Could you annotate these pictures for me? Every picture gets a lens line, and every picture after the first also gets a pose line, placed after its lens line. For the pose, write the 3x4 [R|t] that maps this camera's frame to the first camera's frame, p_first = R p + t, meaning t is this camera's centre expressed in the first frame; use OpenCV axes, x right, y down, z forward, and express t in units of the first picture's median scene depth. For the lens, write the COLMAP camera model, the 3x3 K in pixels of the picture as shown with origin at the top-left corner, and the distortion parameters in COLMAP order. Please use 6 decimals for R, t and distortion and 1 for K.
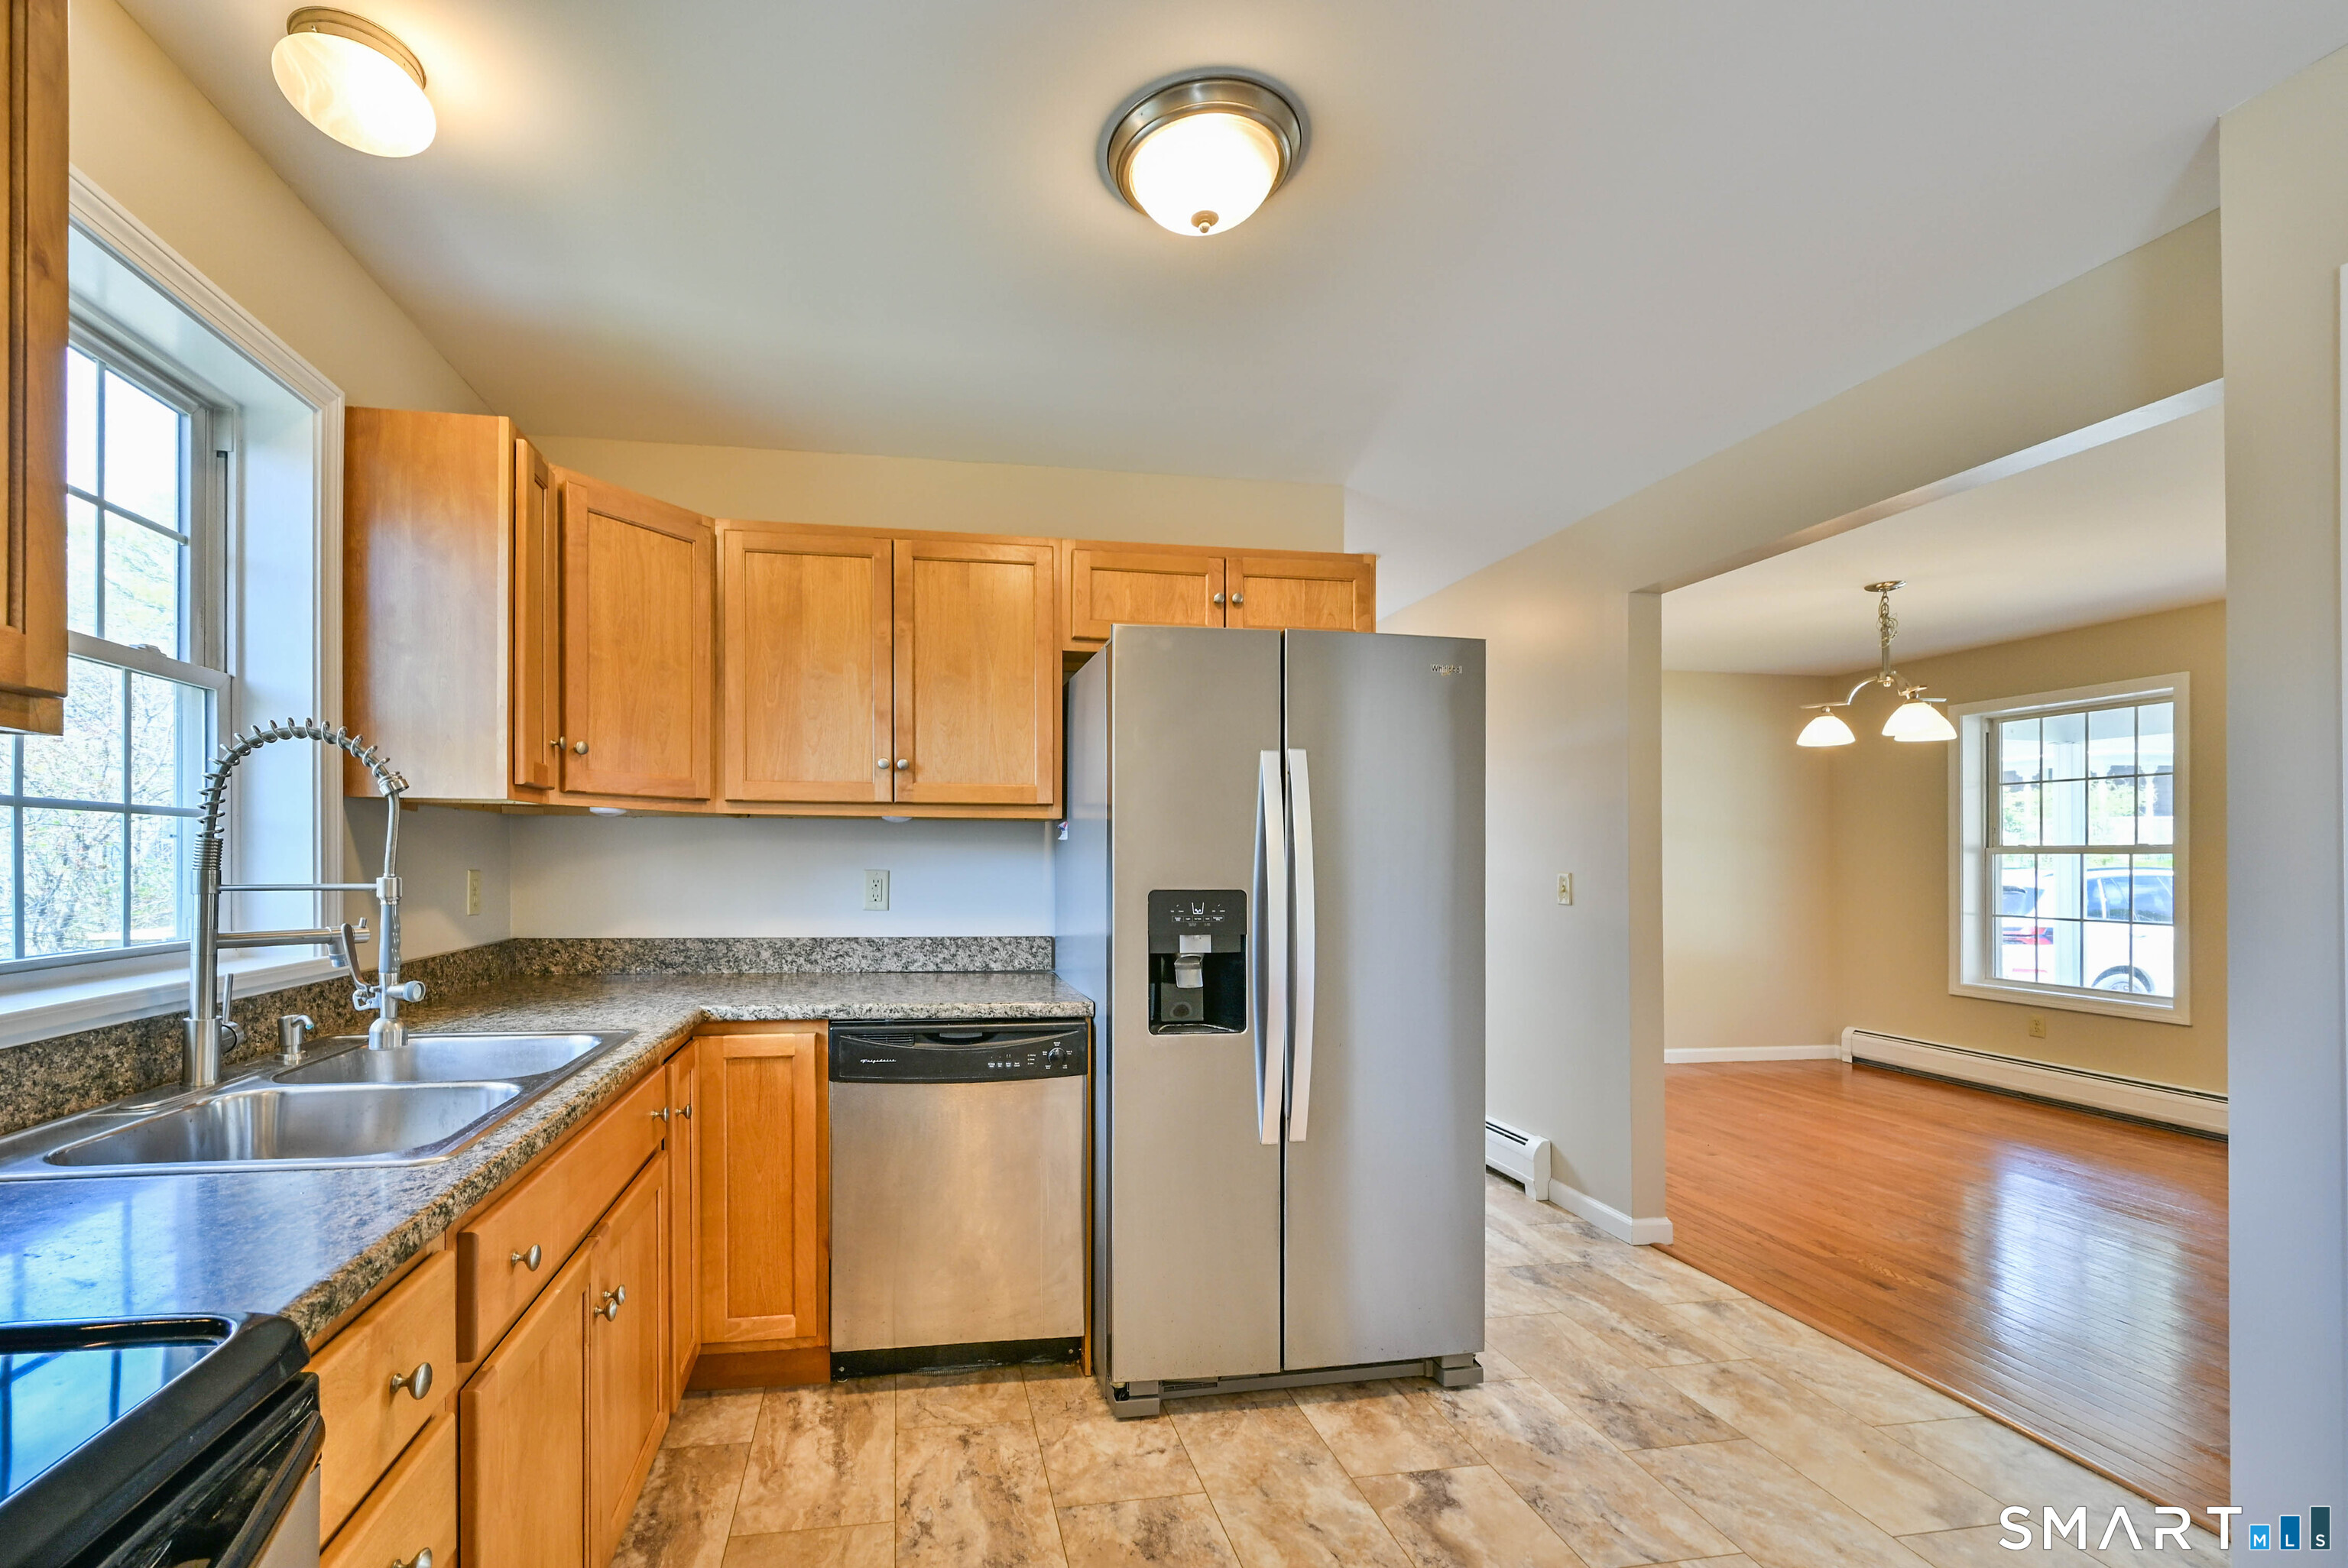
lens RADIAL K [[989.3, 0, 1067.0], [0, 989.3, 856.9], [0, 0, 1]] dist [-0.000443, 0.000291]
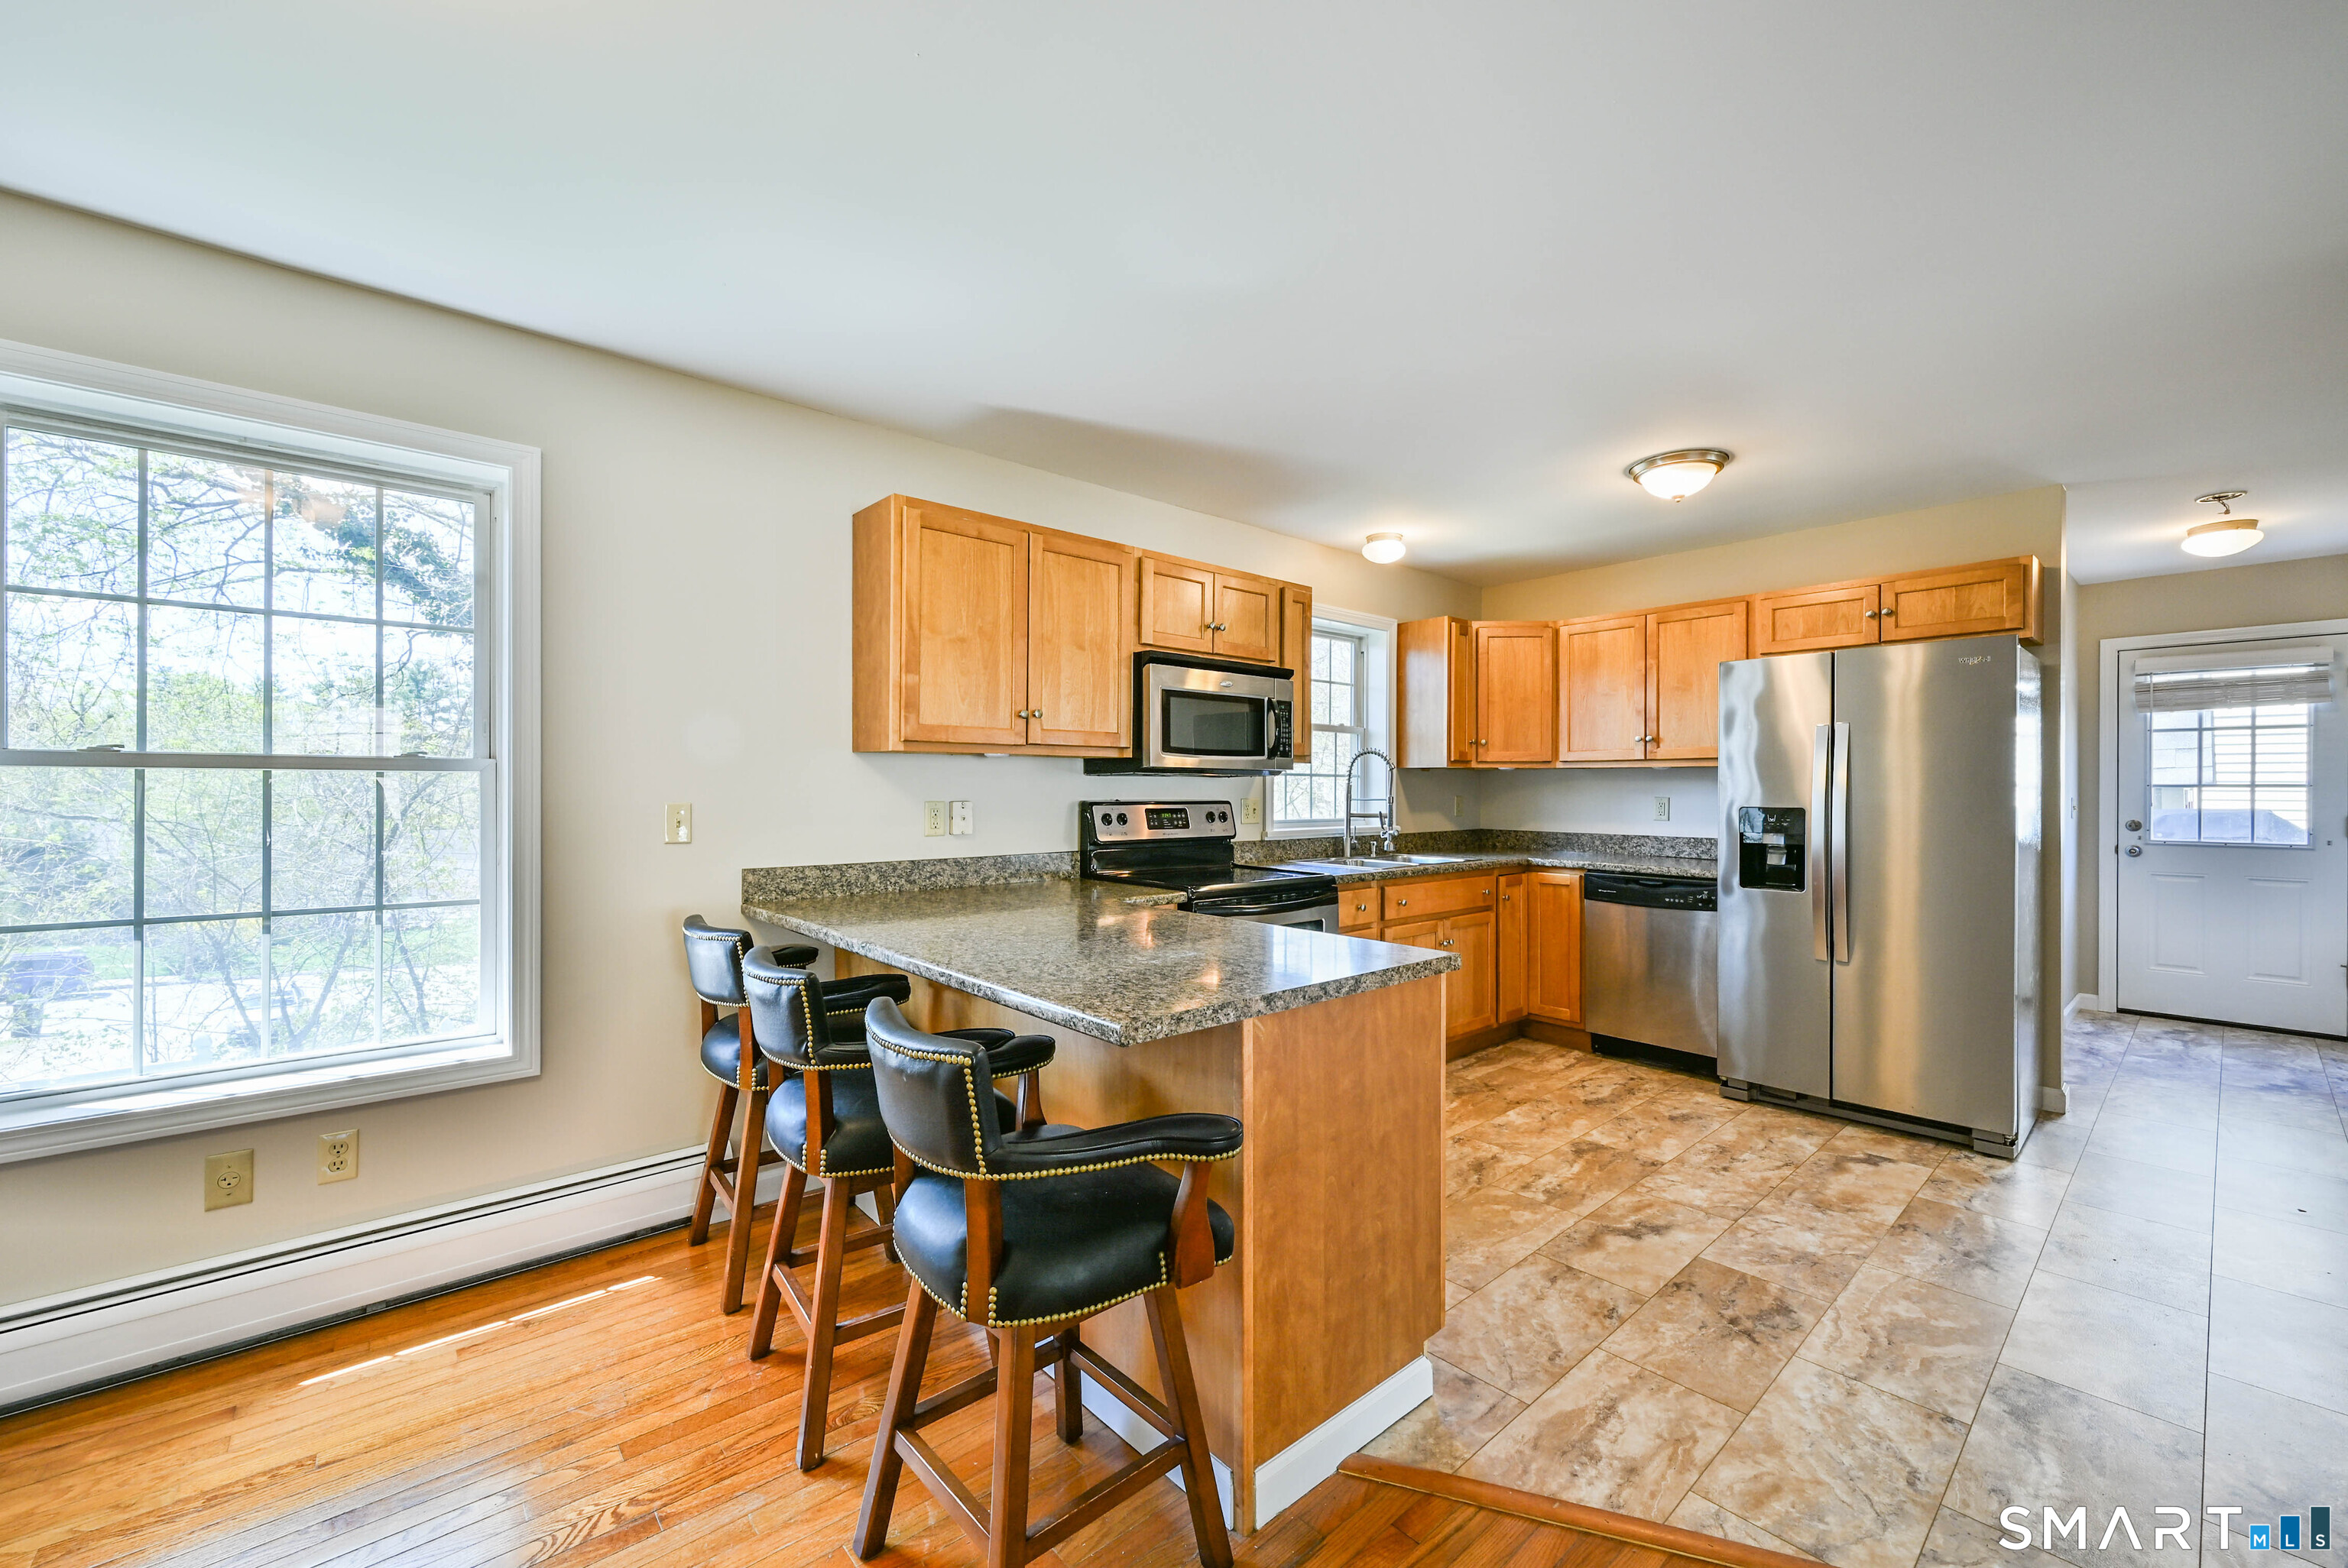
lens RADIAL K [[933.6, 0, 1166.1], [0, 933.6, 796.4], [0, 0, 1]] dist [0.001988, 0.000630]
pose [[0.531520, 0.004167, -0.847035, 0.869535], [0.002681, 0.999975, 0.006602, -0.001243], [0.847042, -0.005780, 0.531495, -0.707844]]
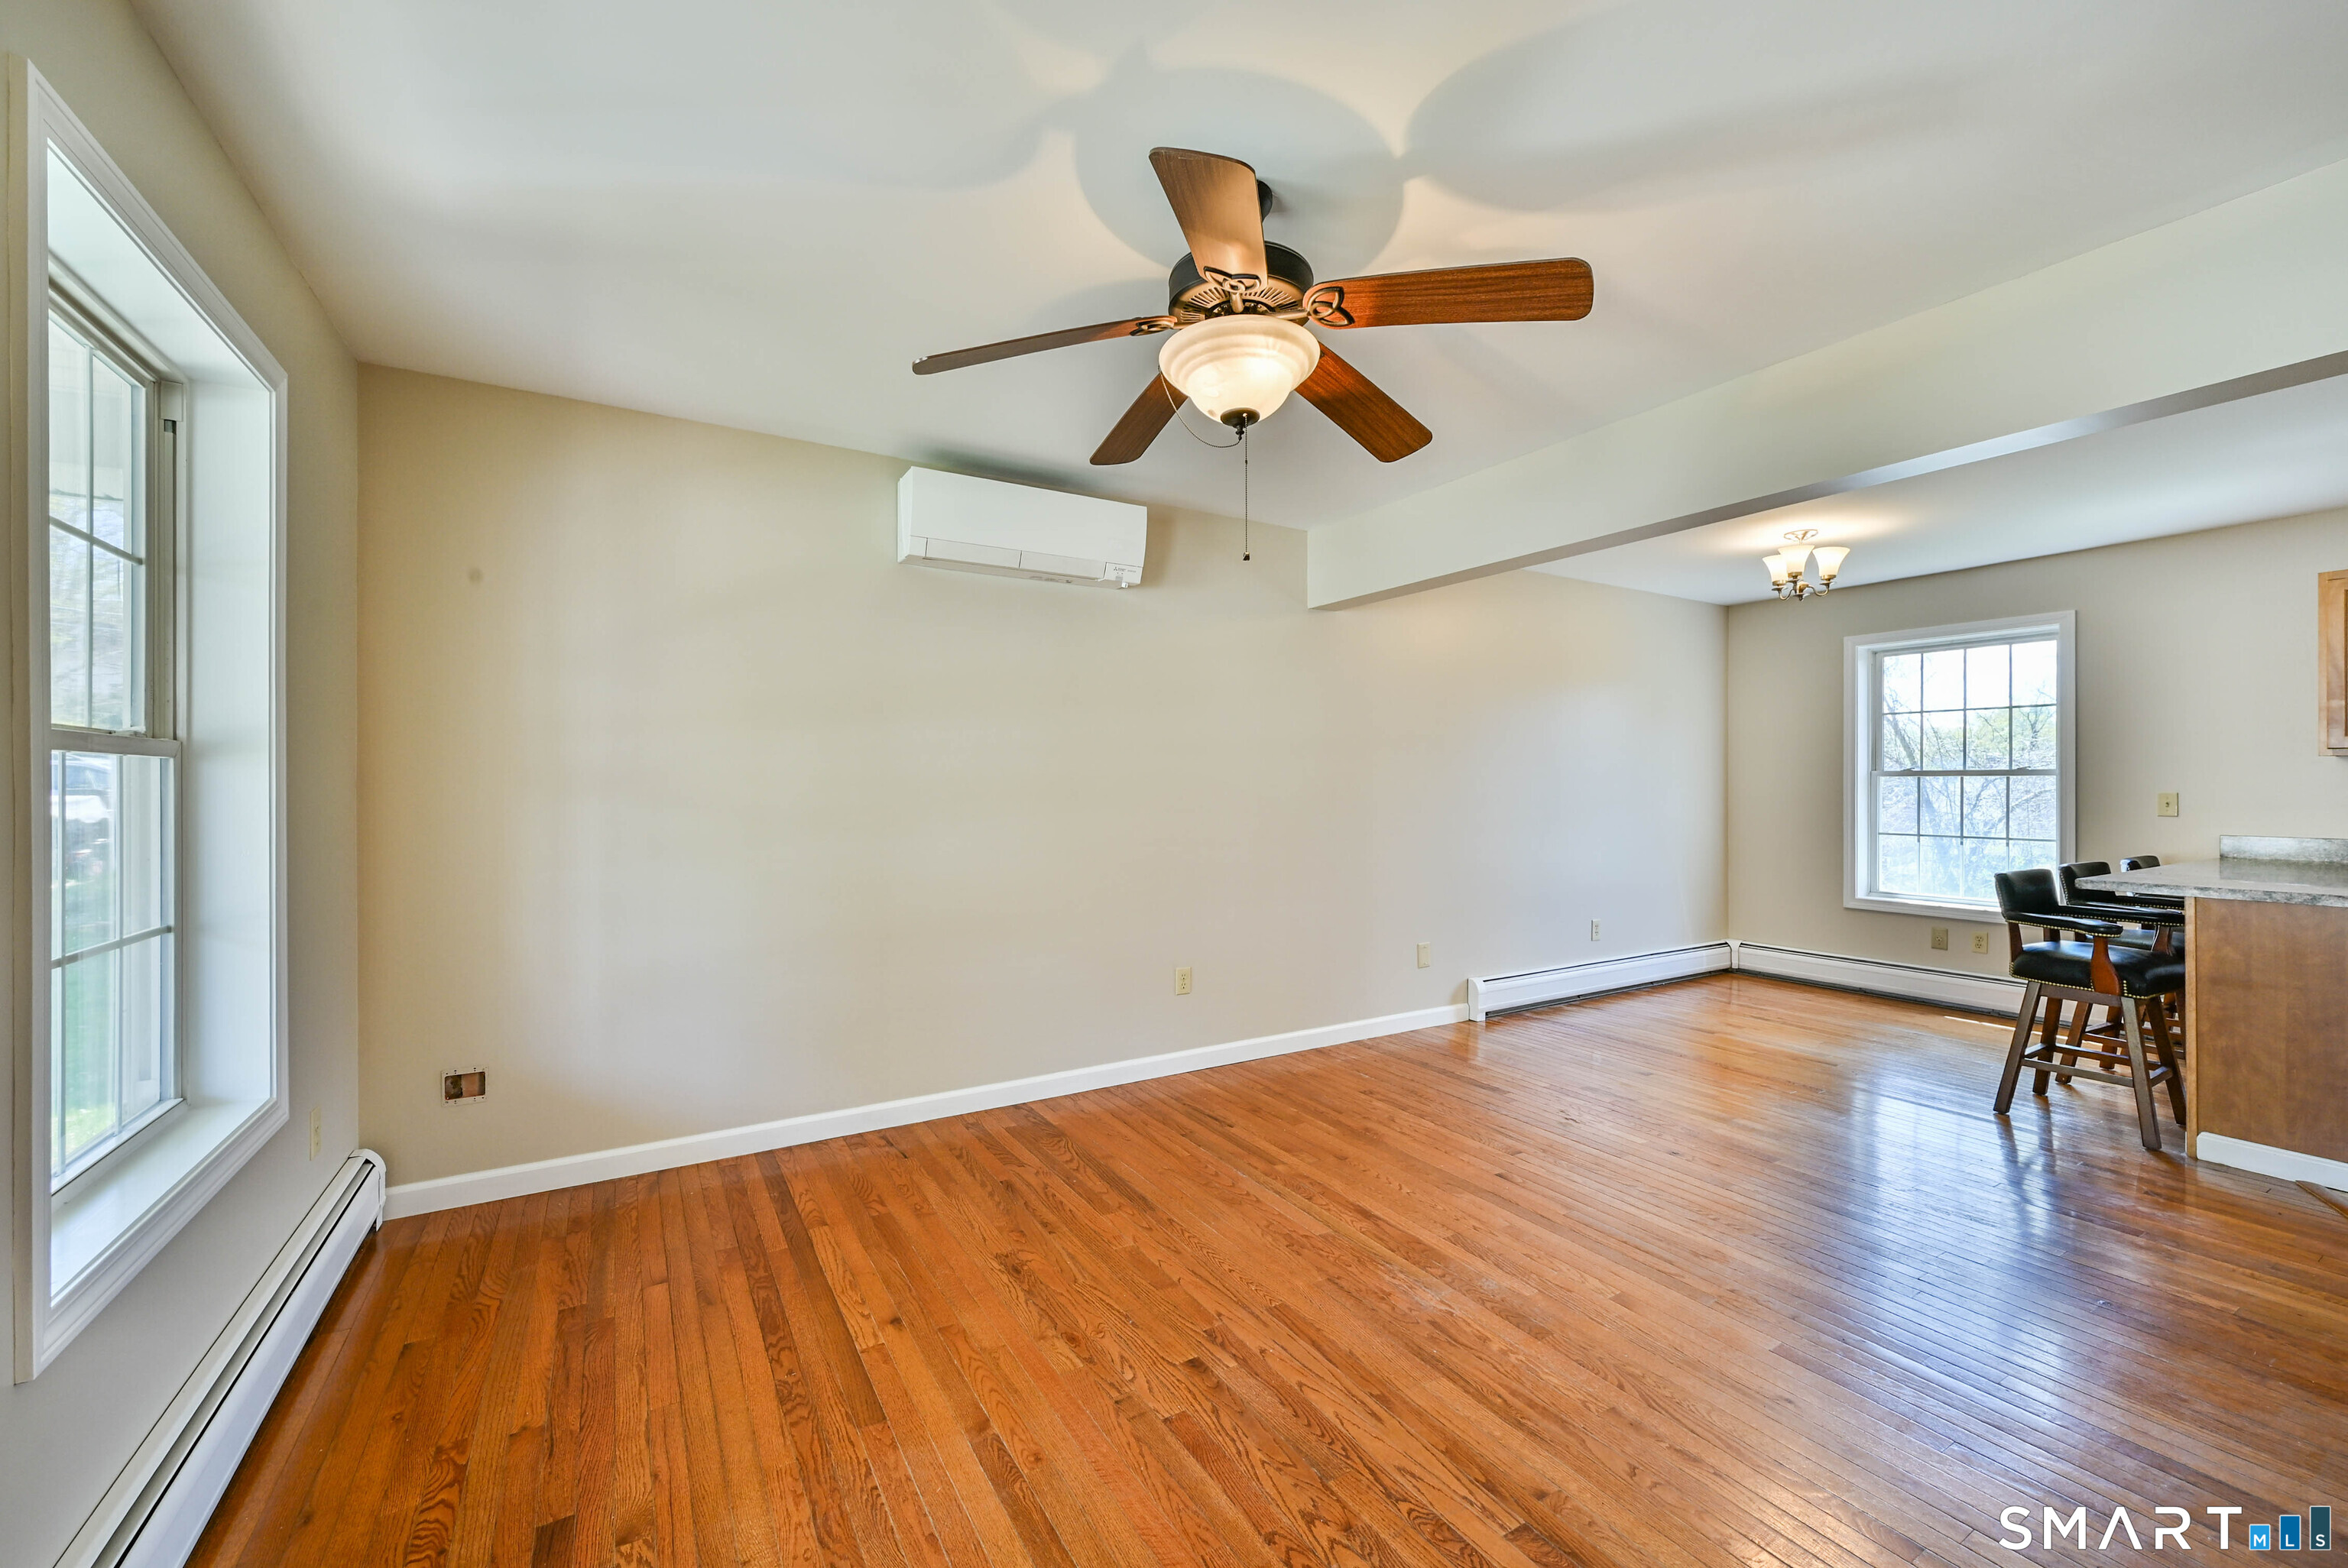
lens RADIAL K [[933.6, 0, 1185.8], [0, 933.6, 785.2], [0, 0, 1]] dist [0.001988, 0.000630]
pose [[-0.922968, -0.004097, -0.384855, 2.128922], [-0.002569, 0.999987, -0.004482, 0.011588], [0.384868, -0.003148, -0.922966, 0.344569]]
